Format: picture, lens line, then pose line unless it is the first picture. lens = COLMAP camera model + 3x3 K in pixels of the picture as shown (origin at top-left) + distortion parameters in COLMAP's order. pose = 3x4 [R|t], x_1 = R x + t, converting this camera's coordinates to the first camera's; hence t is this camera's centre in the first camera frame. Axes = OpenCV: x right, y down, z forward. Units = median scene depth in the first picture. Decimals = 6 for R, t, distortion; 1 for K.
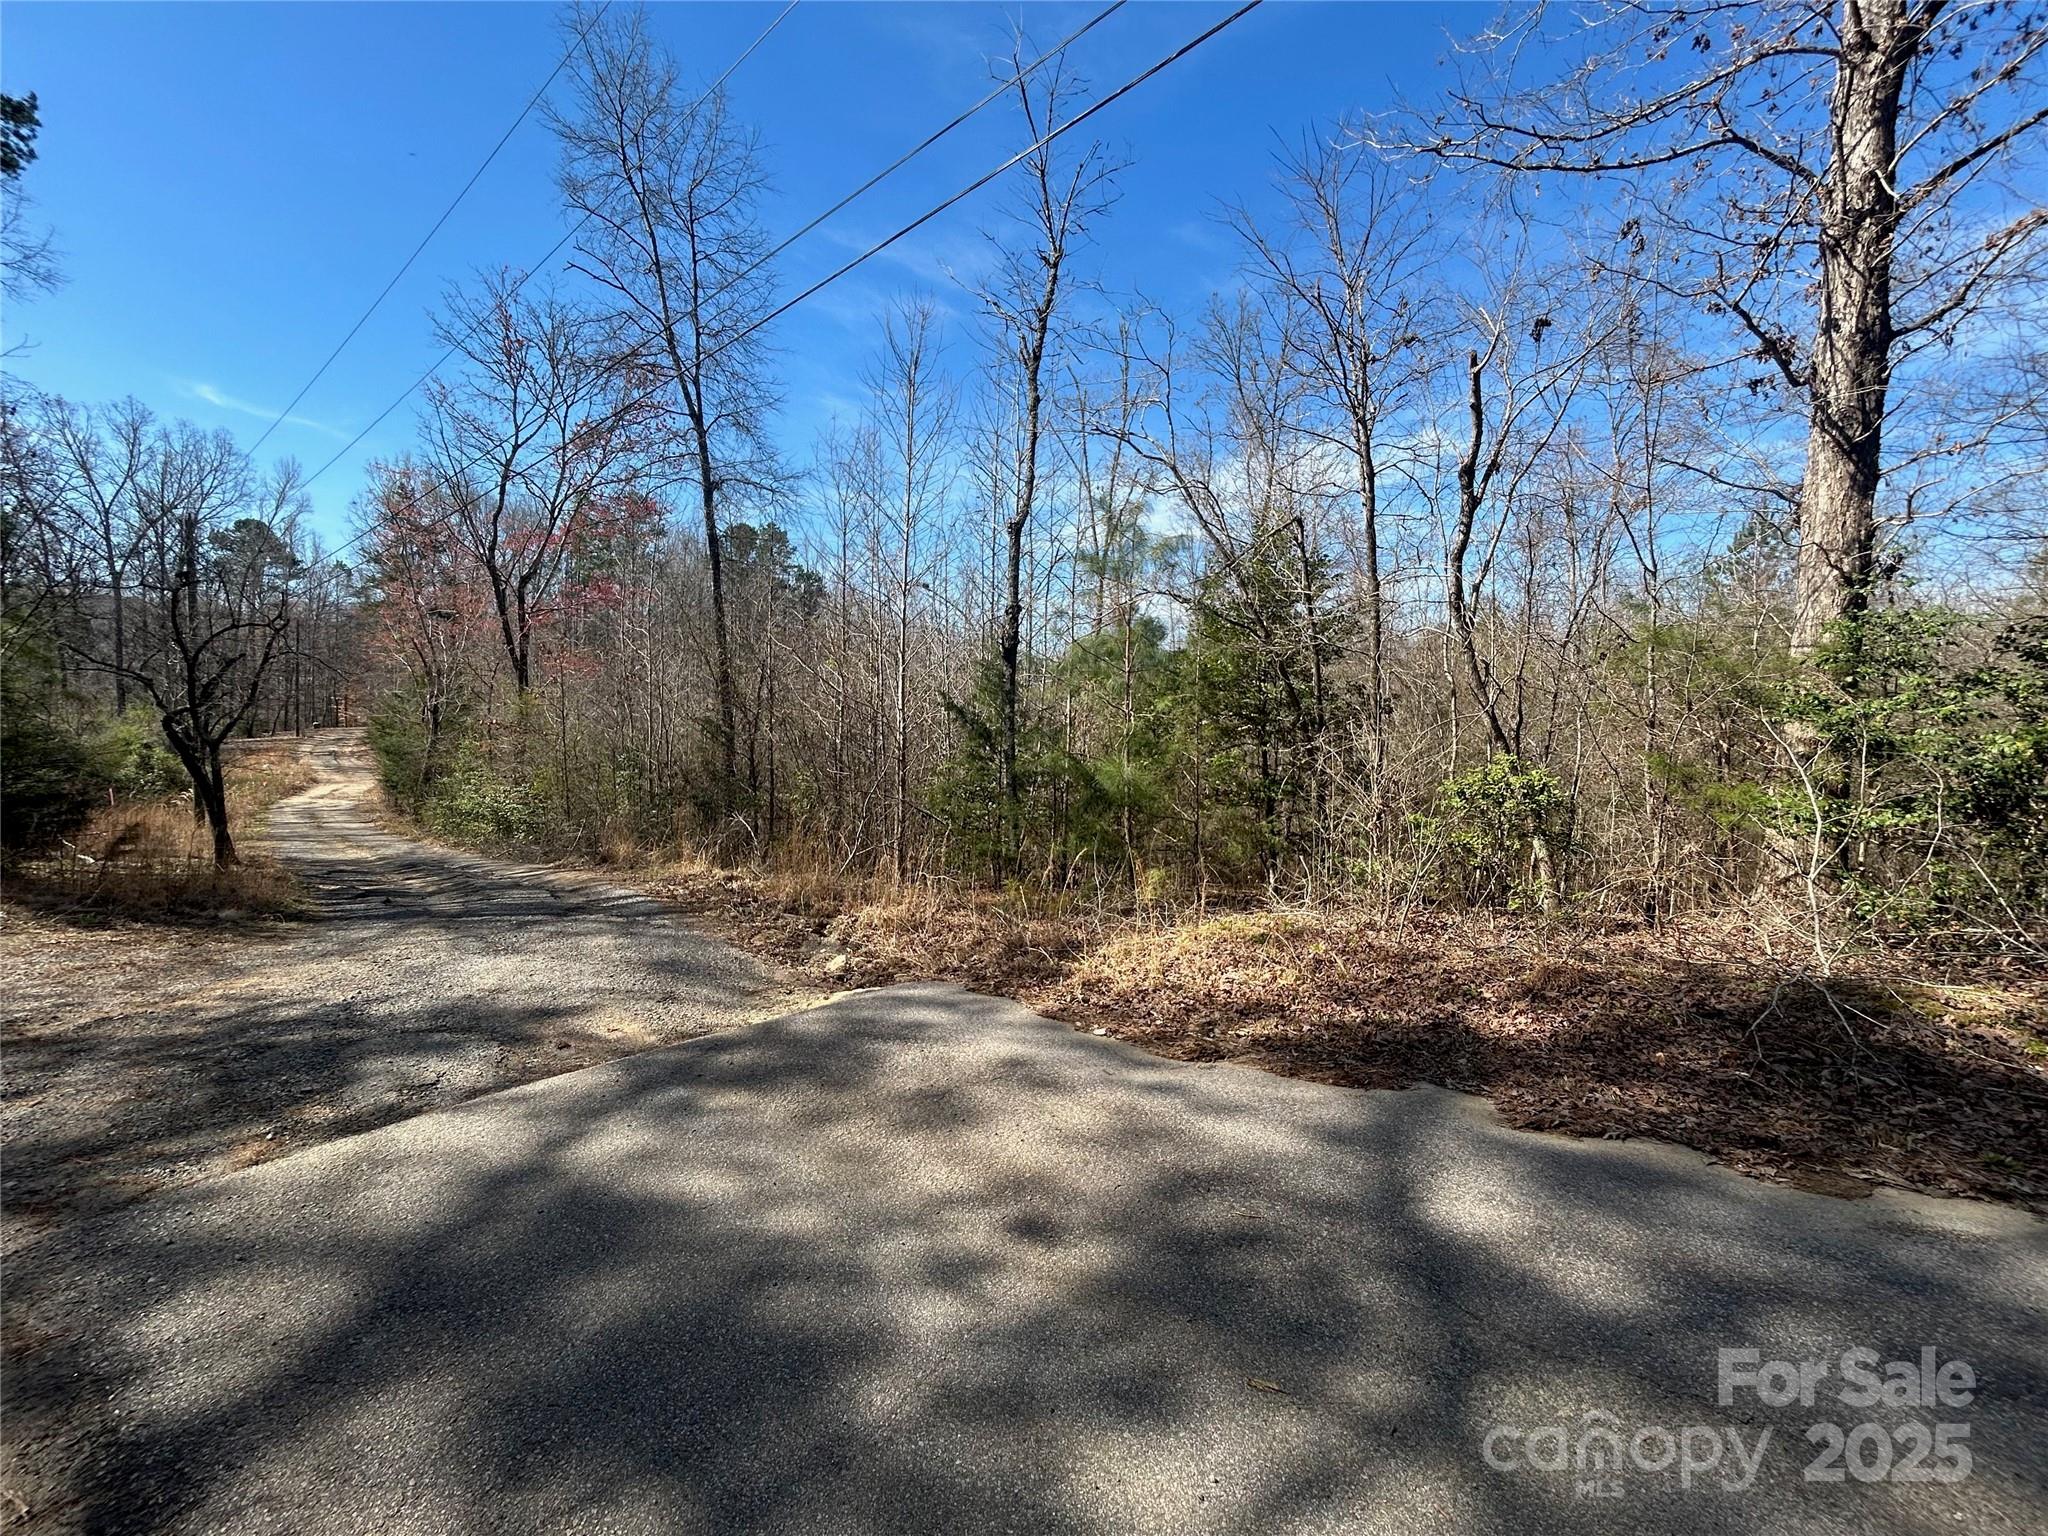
lens RADIAL K [[828.4, 0, 1021.5], [0, 828.4, 766.3], [0, 0, 1]] dist [0.000296, 0.000390]
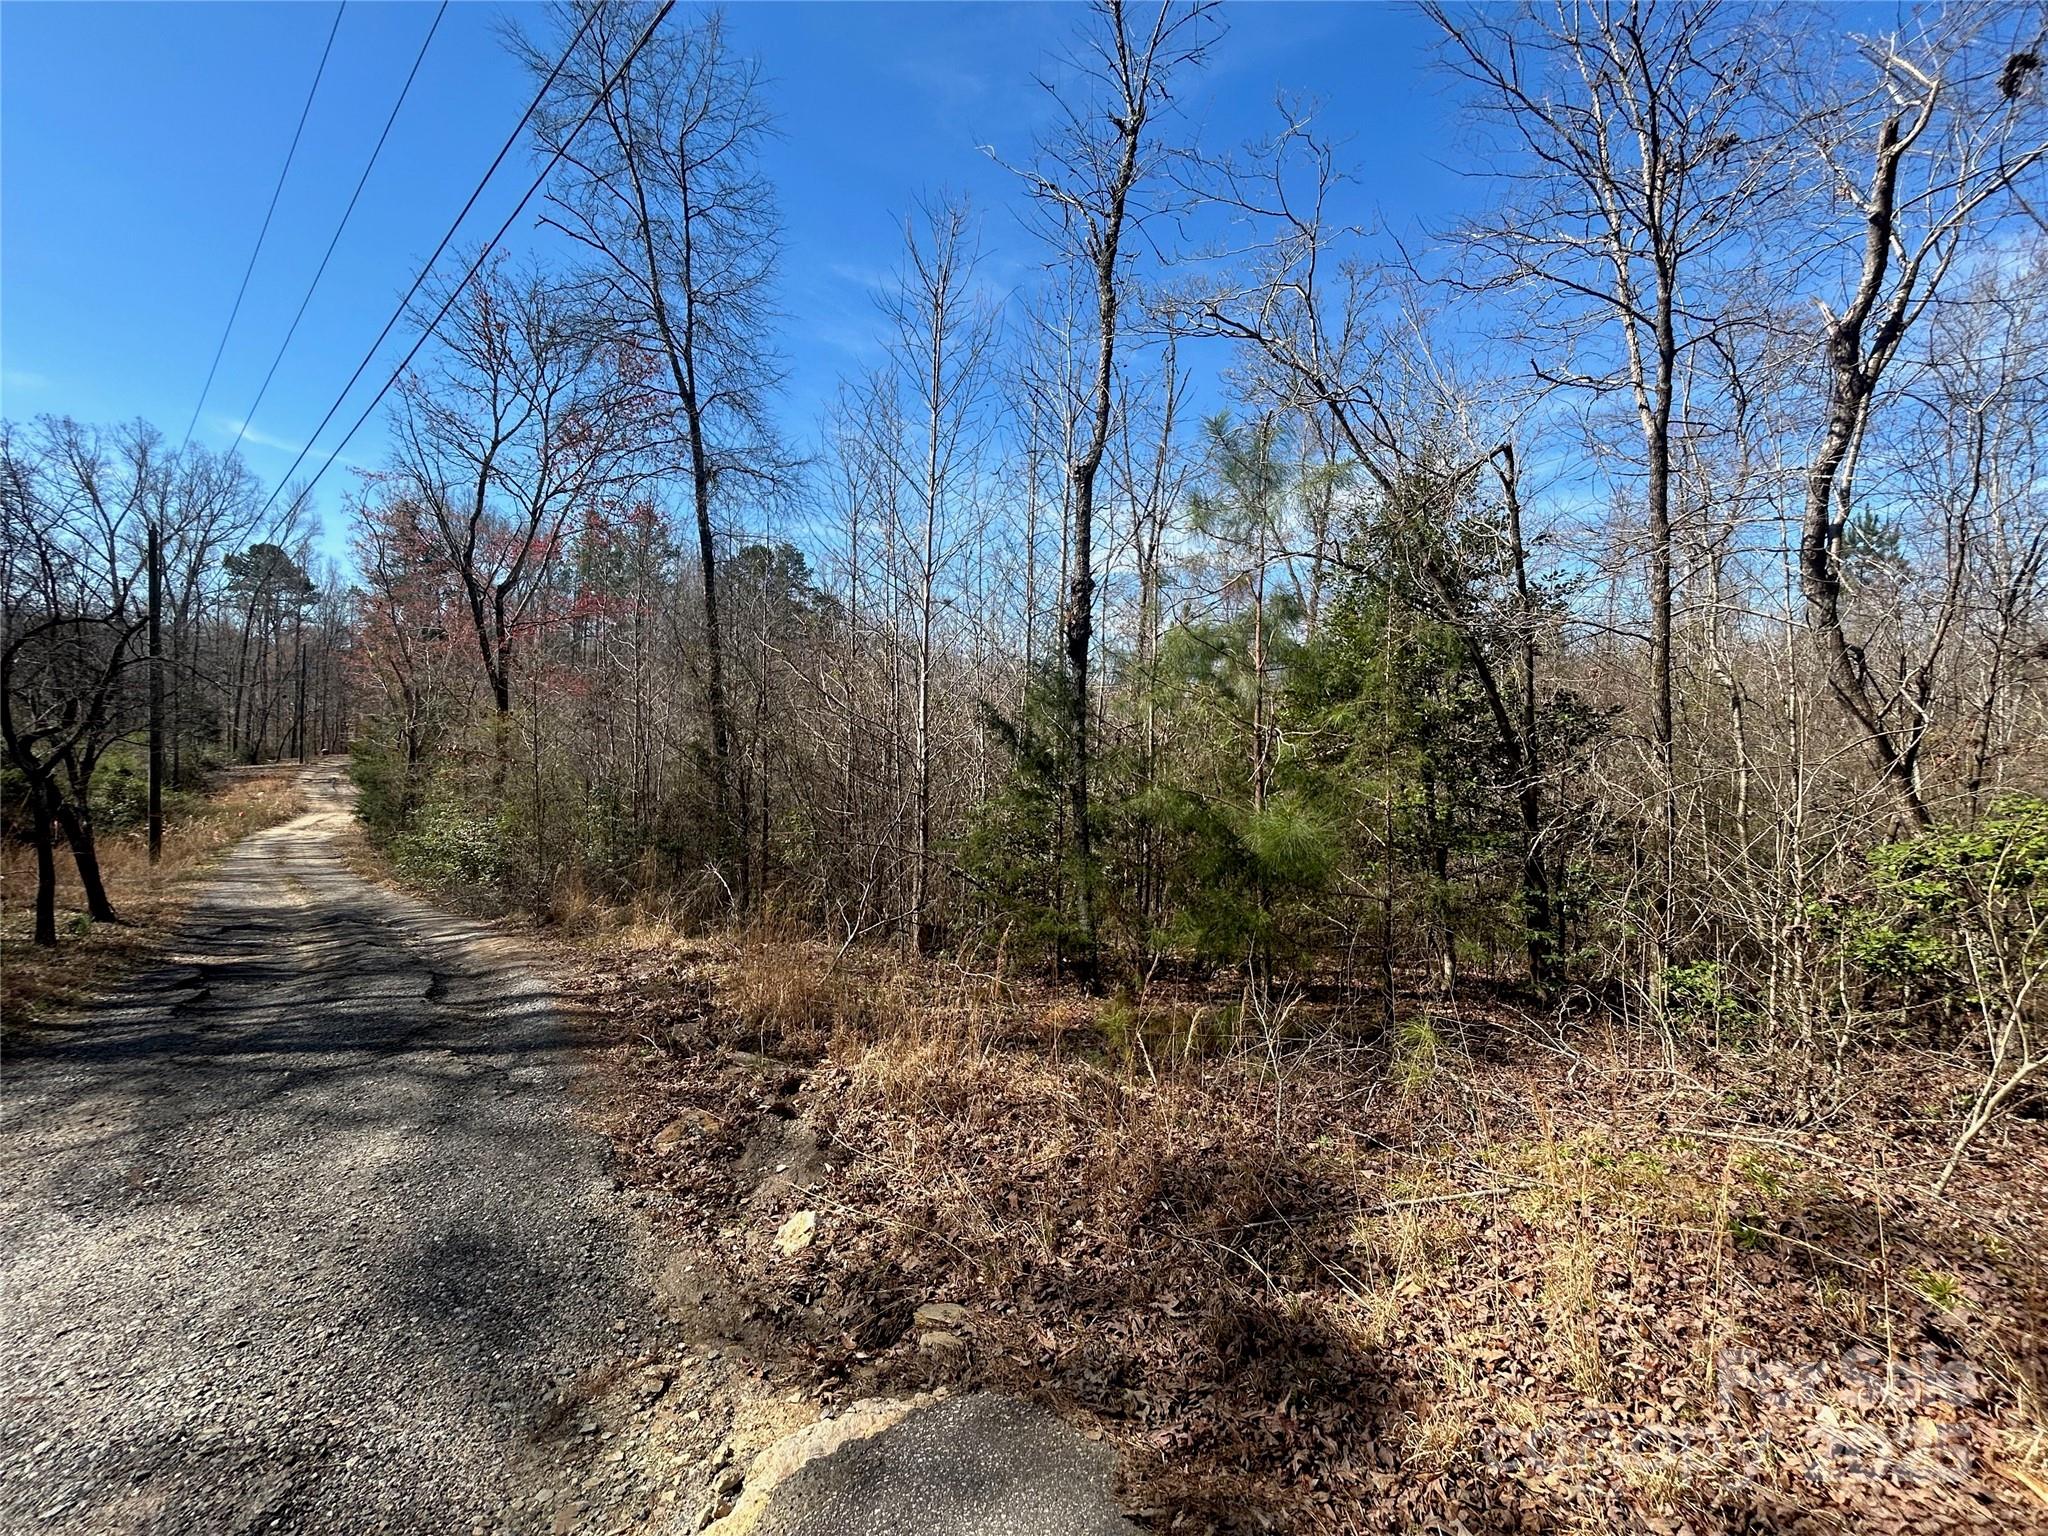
lens RADIAL K [[828.4, 0, 1026.8], [0, 828.4, 767.8], [0, 0, 1]] dist [0.000296, 0.000390]
pose [[0.999878, 0.000474, -0.015620, -0.023801], [-0.000950, 0.999536, -0.030432, -0.006483], [0.015598, 0.030443, 0.999415, 0.151439]]
